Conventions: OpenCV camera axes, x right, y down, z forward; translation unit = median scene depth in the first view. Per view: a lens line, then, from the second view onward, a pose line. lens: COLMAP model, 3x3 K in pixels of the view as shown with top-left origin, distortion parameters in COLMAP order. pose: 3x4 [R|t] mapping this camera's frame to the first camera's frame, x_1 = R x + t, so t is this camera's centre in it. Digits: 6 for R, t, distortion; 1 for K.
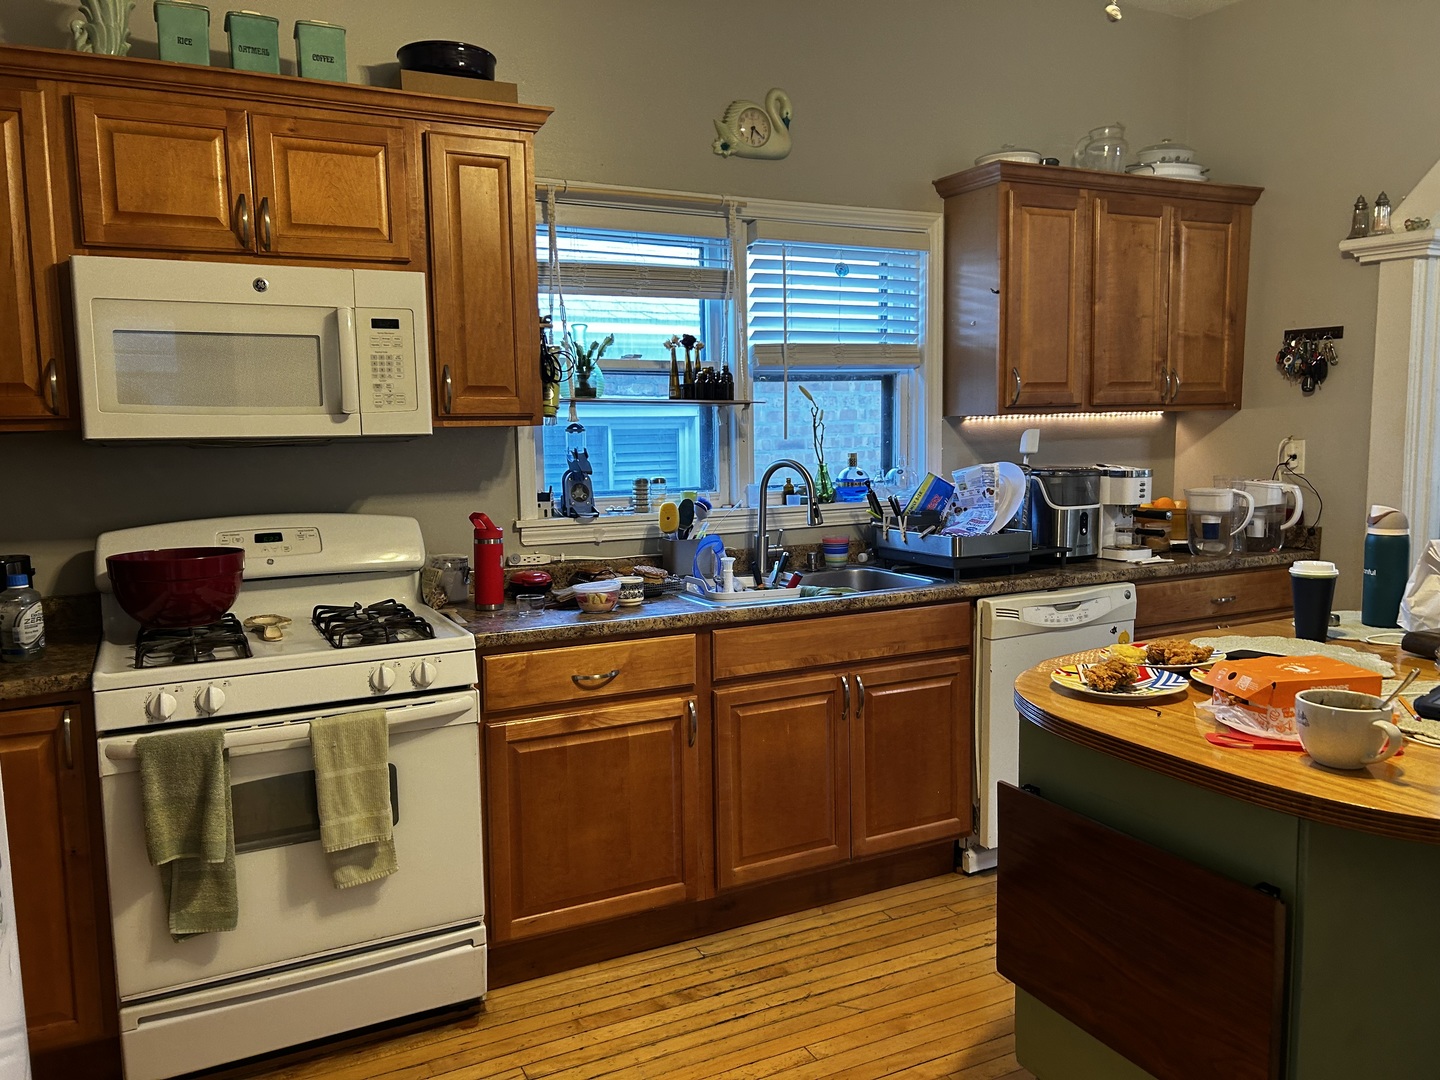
lens RADIAL K [[1085.8, 0, 720.0], [0, 1085.8, 540.0], [0, 0, 1]] dist [0.053478, -0.066380]
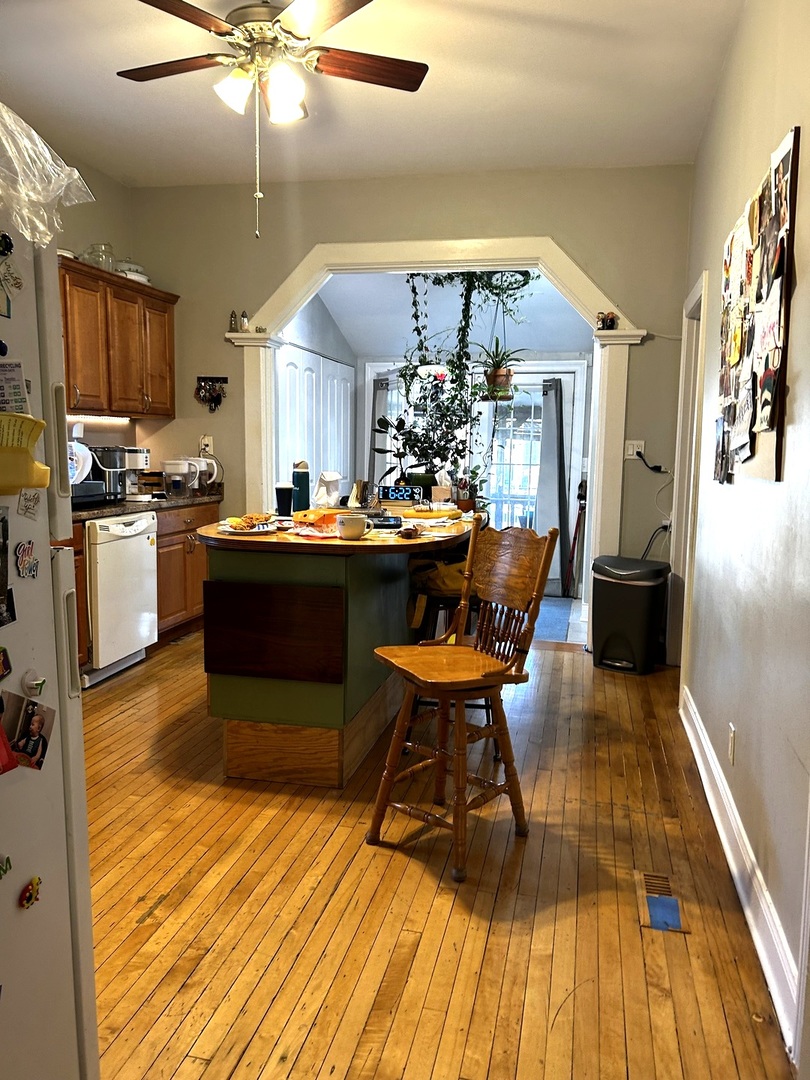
lens RADIAL K [[814.4, 0, 410.0], [0, 814.4, 540.8], [0, 0, 1]] dist [0.053478, -0.066380]
pose [[0.632882, -0.066350, 0.771400, -0.359133], [0.057813, 0.997590, 0.038373, 0.055546], [-0.772087, 0.020311, 0.635192, -0.154692]]
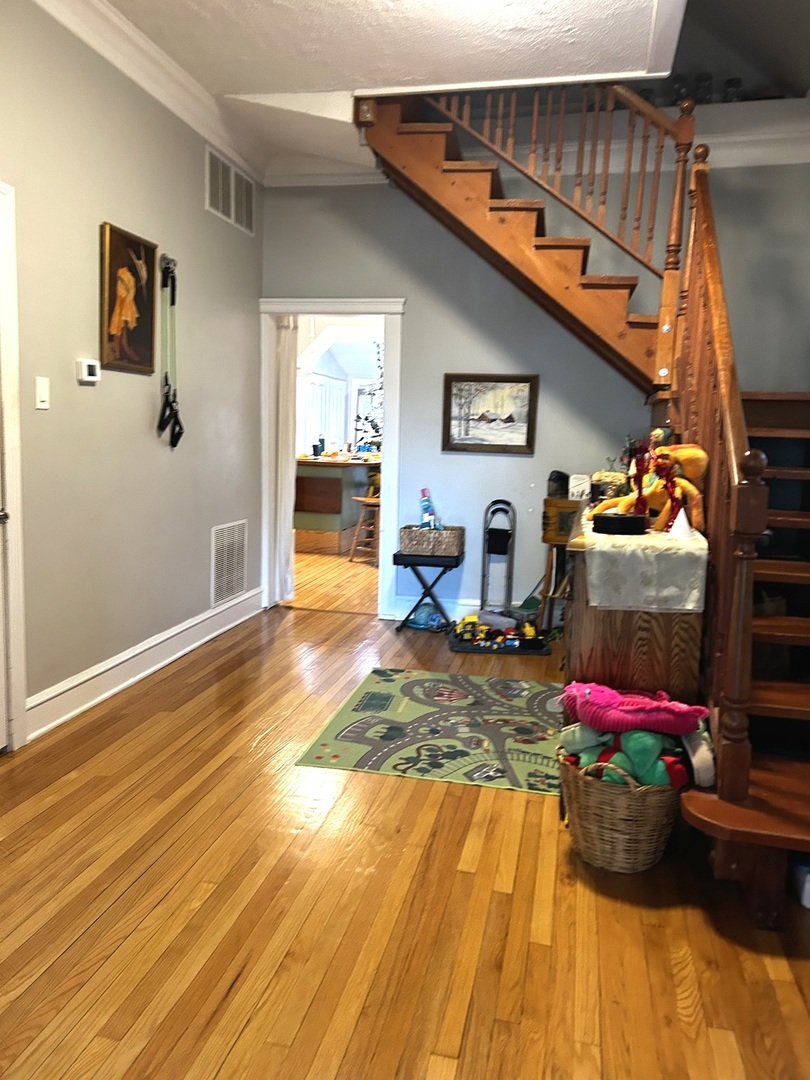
lens RADIAL K [[814.4, 0, 410.0], [0, 814.4, 540.8], [0, 0, 1]] dist [0.053478, -0.066380]
pose [[0.624704, -0.070916, 0.777635, -1.370265], [0.040036, 0.997467, 0.058801, 0.170831], [-0.779835, -0.005600, 0.625960, -1.097093]]
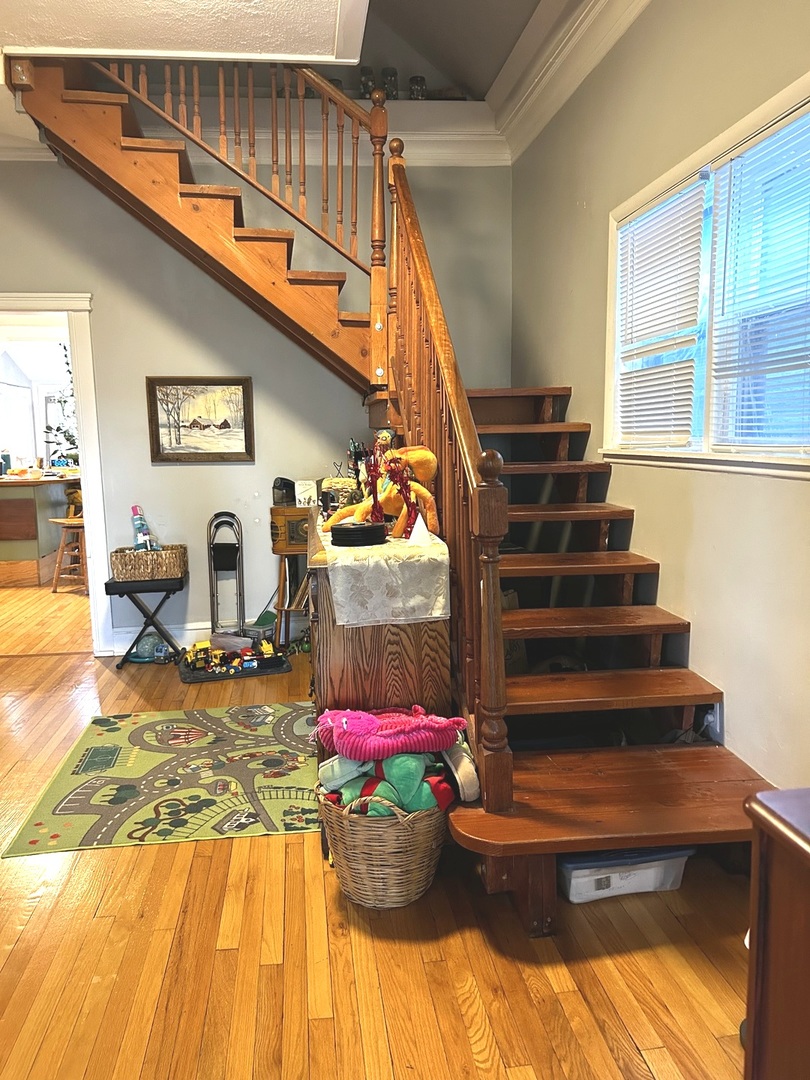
lens RADIAL K [[825.0, 0, 398.9], [0, 825.0, 547.5], [0, 0, 1]] dist [0.053955, -0.069680]
pose [[0.338742, -0.119074, 0.933314, -1.322270], [0.108239, 0.990305, 0.087060, 0.161216], [-0.934633, 0.071531, 0.348346, -1.059829]]
